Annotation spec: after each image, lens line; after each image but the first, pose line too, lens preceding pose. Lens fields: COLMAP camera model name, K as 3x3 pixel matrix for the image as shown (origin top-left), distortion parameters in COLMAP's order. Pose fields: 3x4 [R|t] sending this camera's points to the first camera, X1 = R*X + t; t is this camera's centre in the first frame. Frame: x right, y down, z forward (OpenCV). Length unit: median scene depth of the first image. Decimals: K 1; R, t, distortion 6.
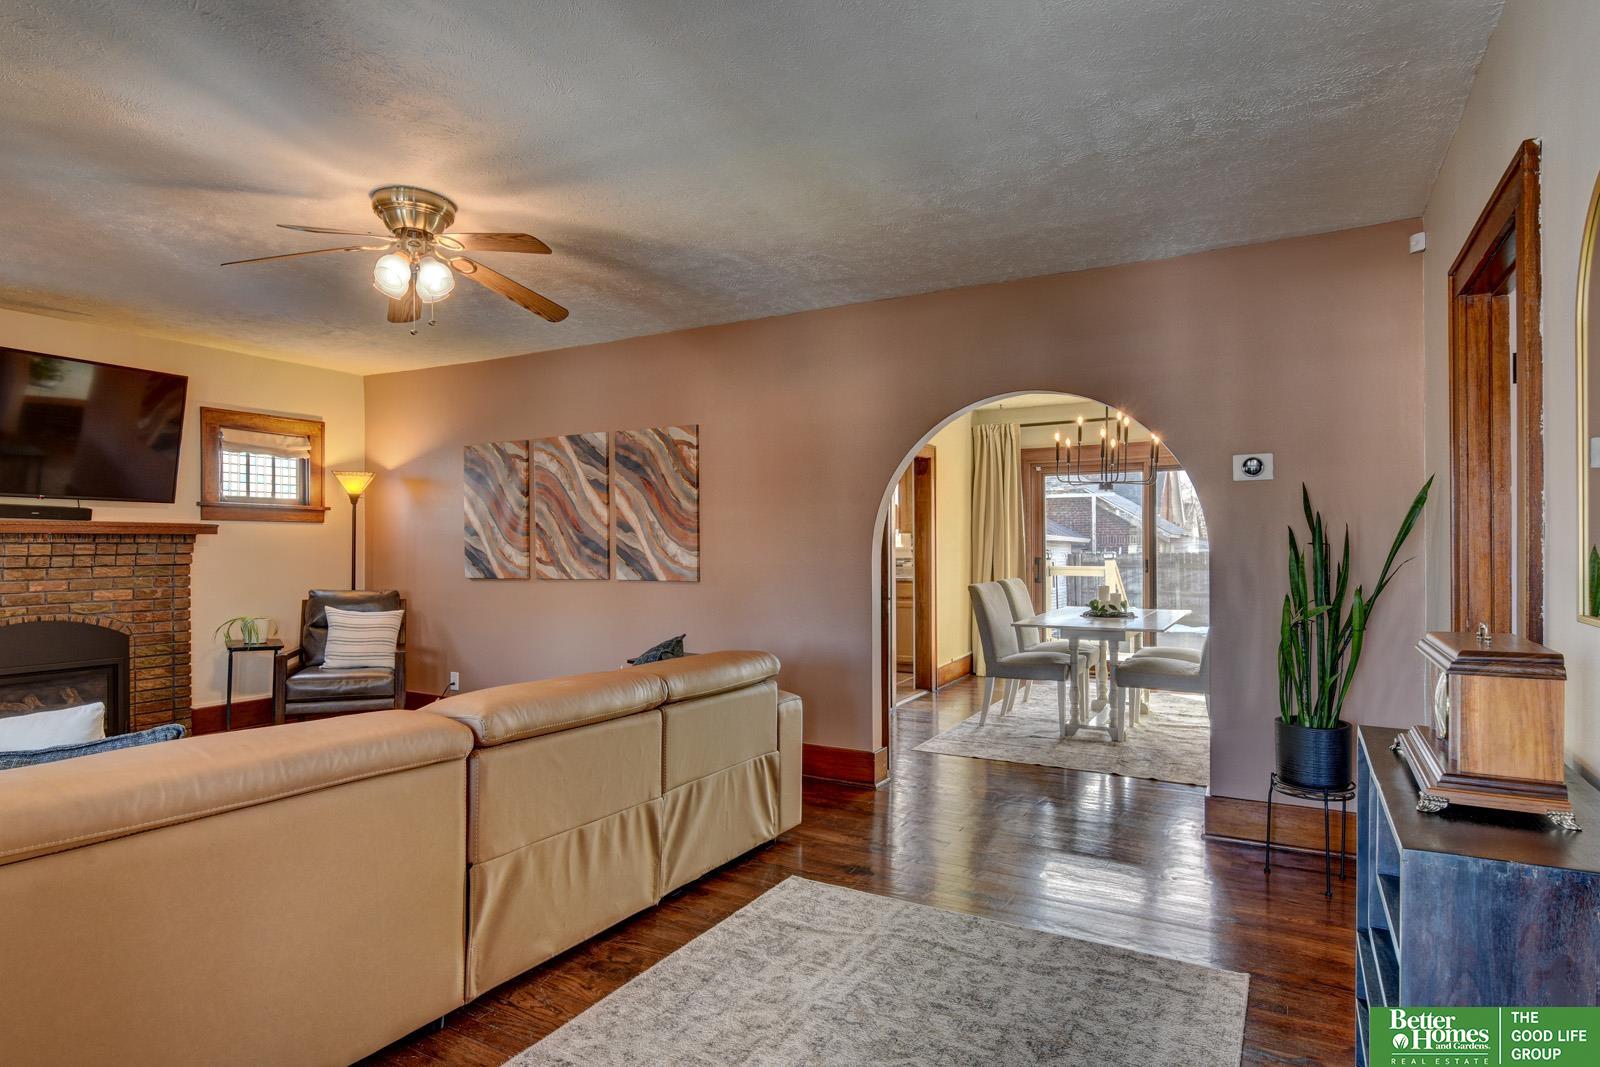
lens RADIAL K [[872.2, 0, 789.5], [0, 872.2, 542.1], [0, 0, 1]] dist [-0.007807, -0.002224]
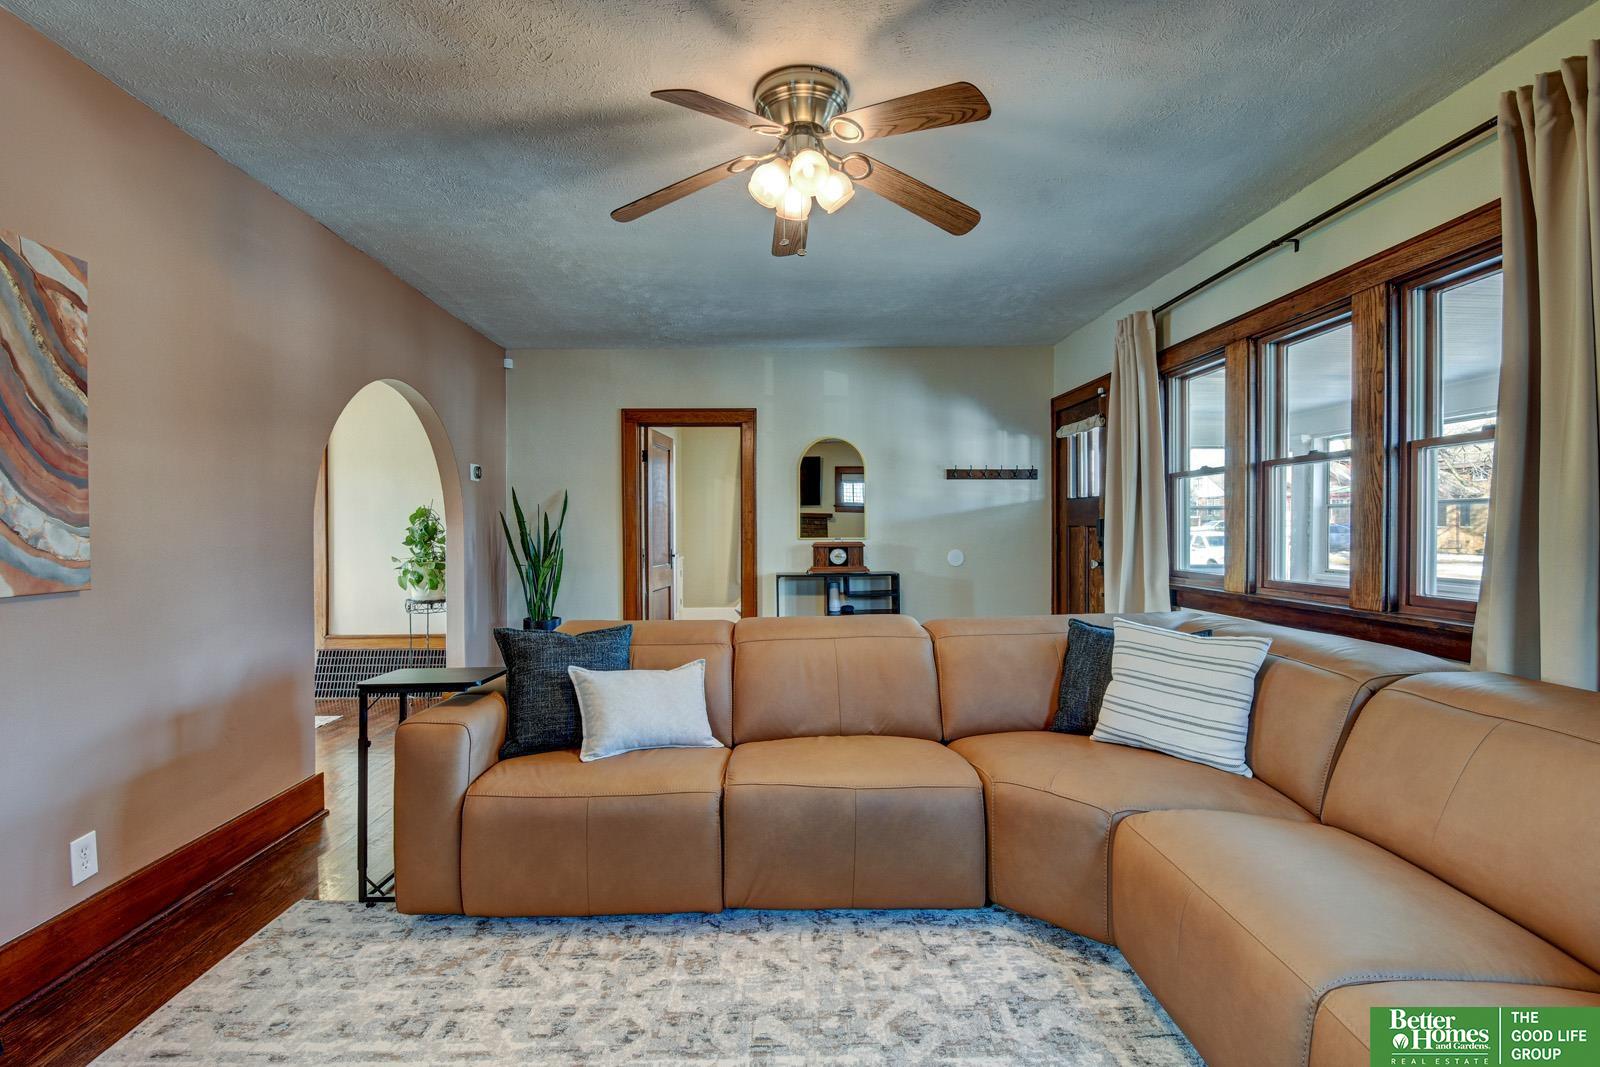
lens RADIAL K [[784.2, 0, 783.8], [0, 784.2, 545.6], [0, 0, 1]] dist [-0.010686, -0.001425]
pose [[-0.505121, -0.020268, 0.862811, -0.622234], [-0.001758, 0.999746, 0.022455, 0.010037], [-0.863047, 0.009826, -0.505028, 0.822848]]
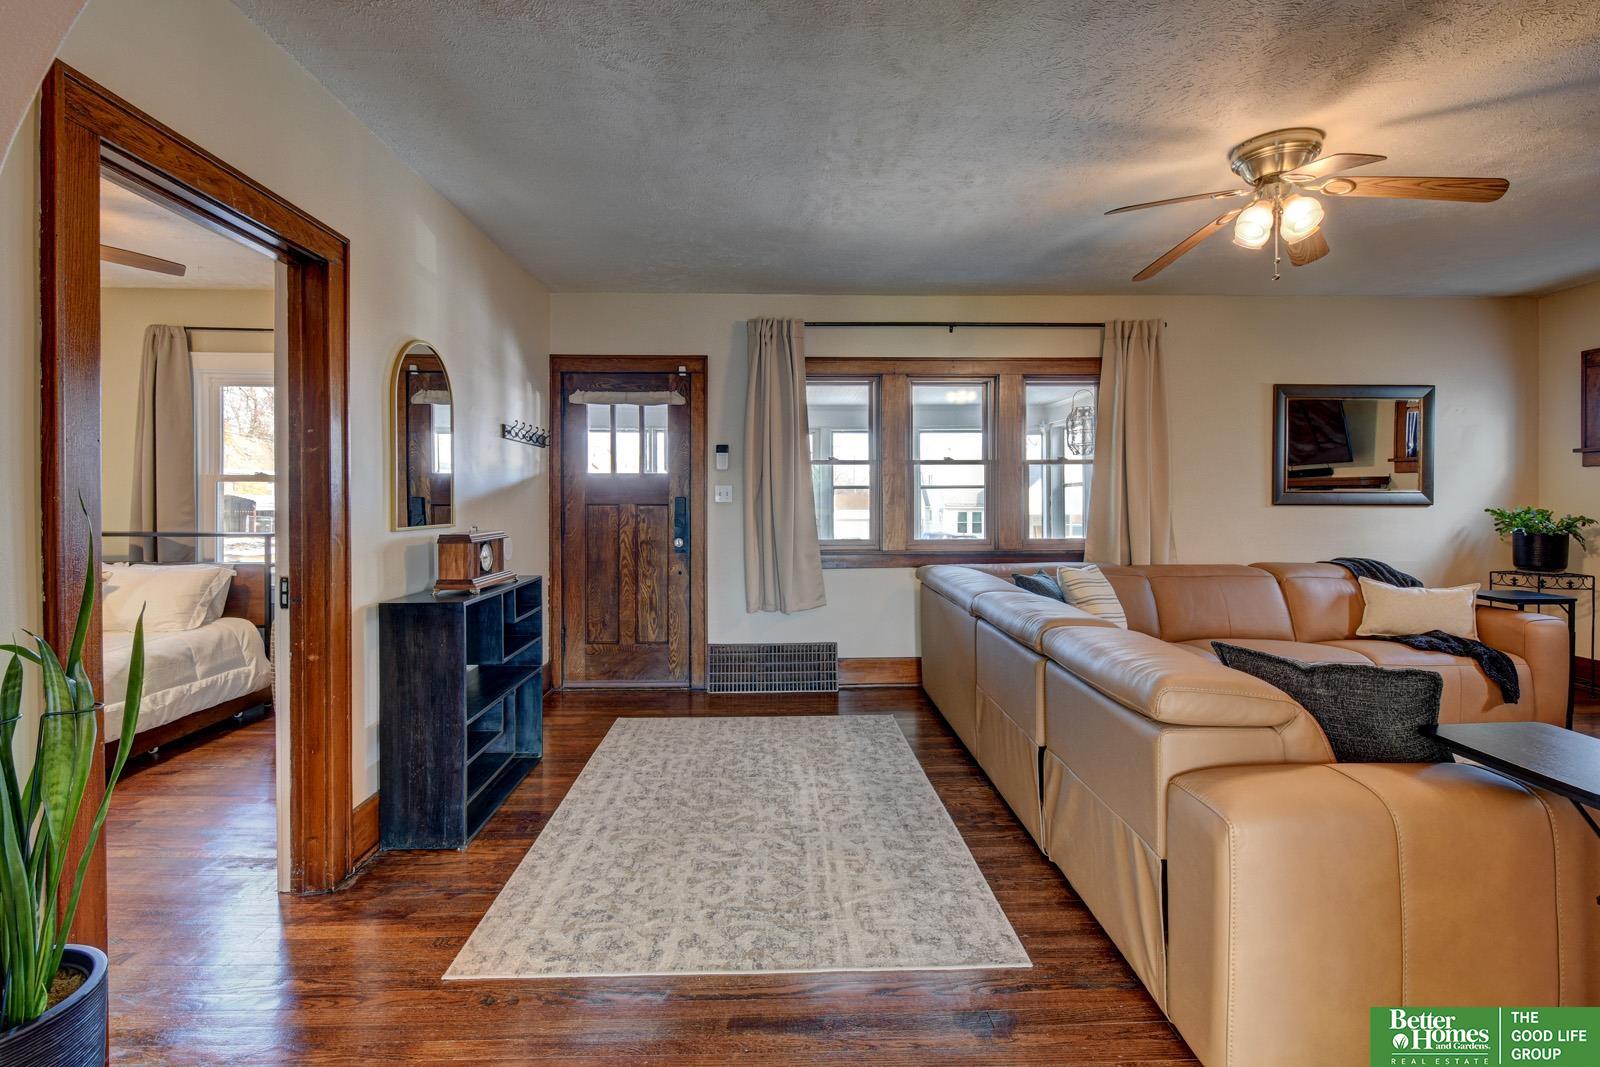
lens RADIAL K [[711.8, 0, 791.3], [0, 711.8, 501.1], [0, 0, 1]] dist [-0.016390, -0.000121]
pose [[-0.849398, 0.005814, -0.527722, 0.282482], [0.006466, 0.999979, 0.000610, 0.006413], [0.527714, -0.002894, -0.849417, 0.841503]]
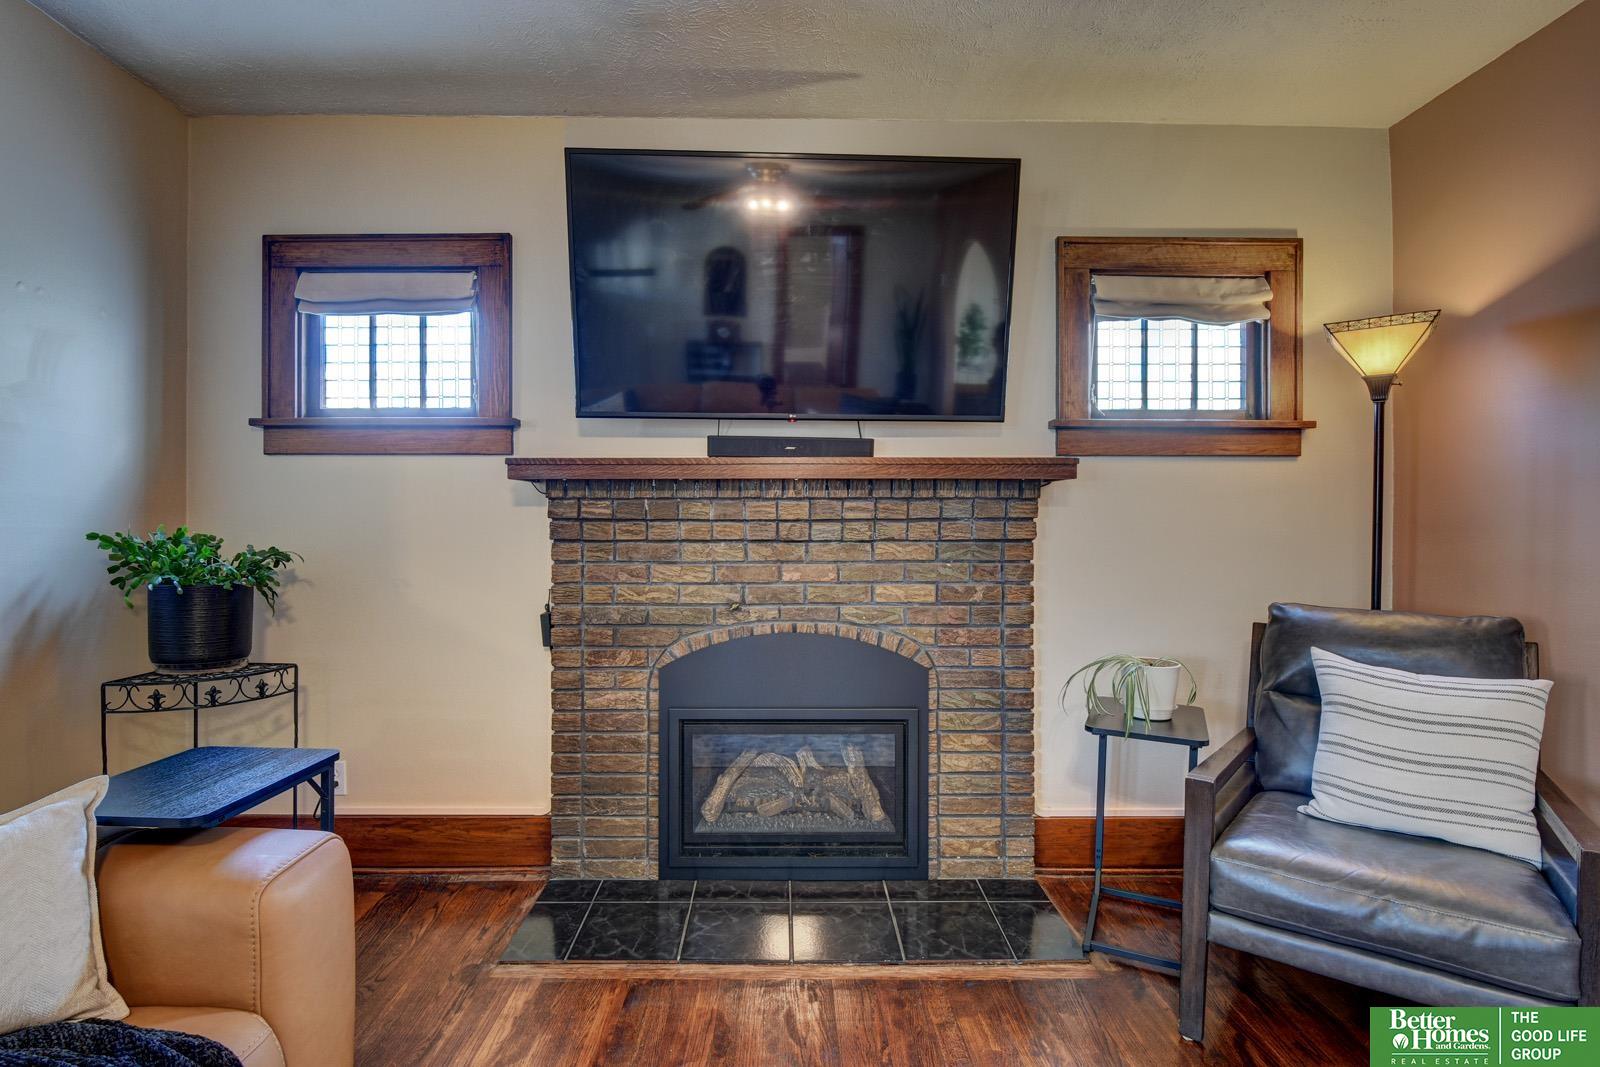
lens RADIAL K [[784.2, 0, 783.8], [0, 784.2, 545.6], [0, 0, 1]] dist [-0.010686, -0.001425]
pose [[0.503918, 0.009983, -0.863694, -0.379185], [0.001150, 0.999925, 0.012229, 0.024034], [0.863751, -0.007156, 0.503869, 0.666474]]
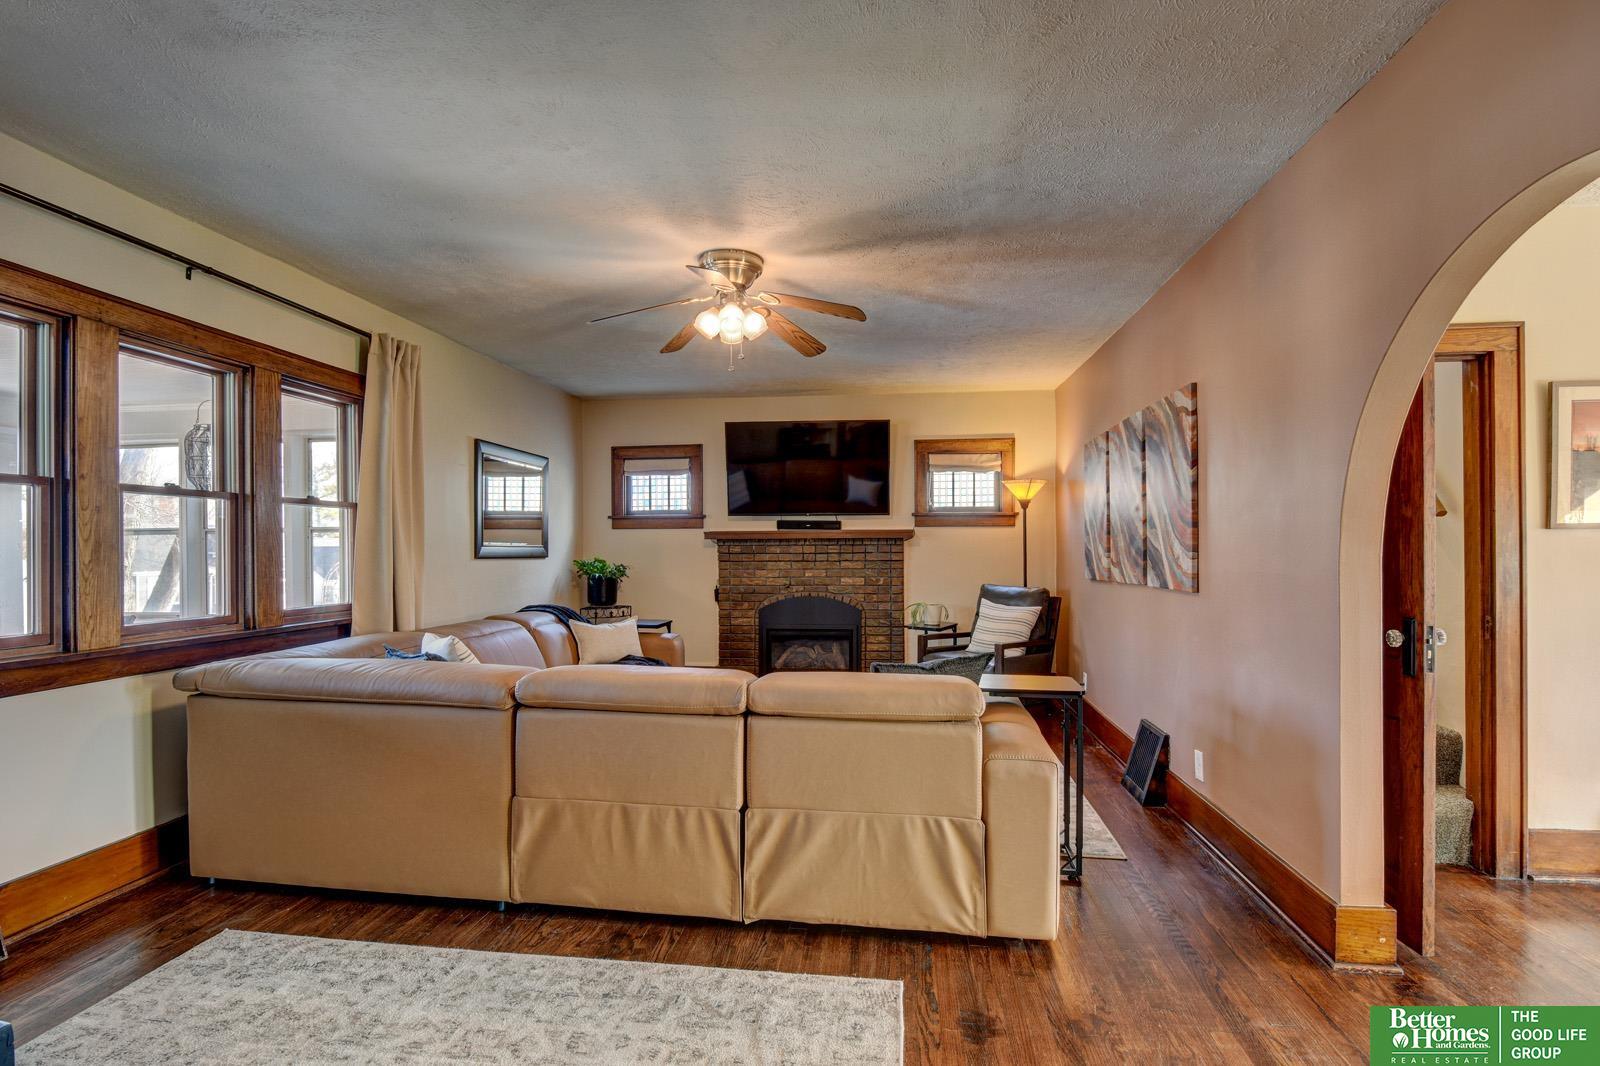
lens RADIAL K [[784.2, 0, 783.8], [0, 784.2, 545.1], [0, 0, 1]] dist [-0.010686, -0.001425]
pose [[0.379621, -0.004485, -0.925131, 0.361507], [0.006540, 0.999976, -0.002164, 0.003694], [0.925119, -0.005228, 0.379641, 0.396947]]
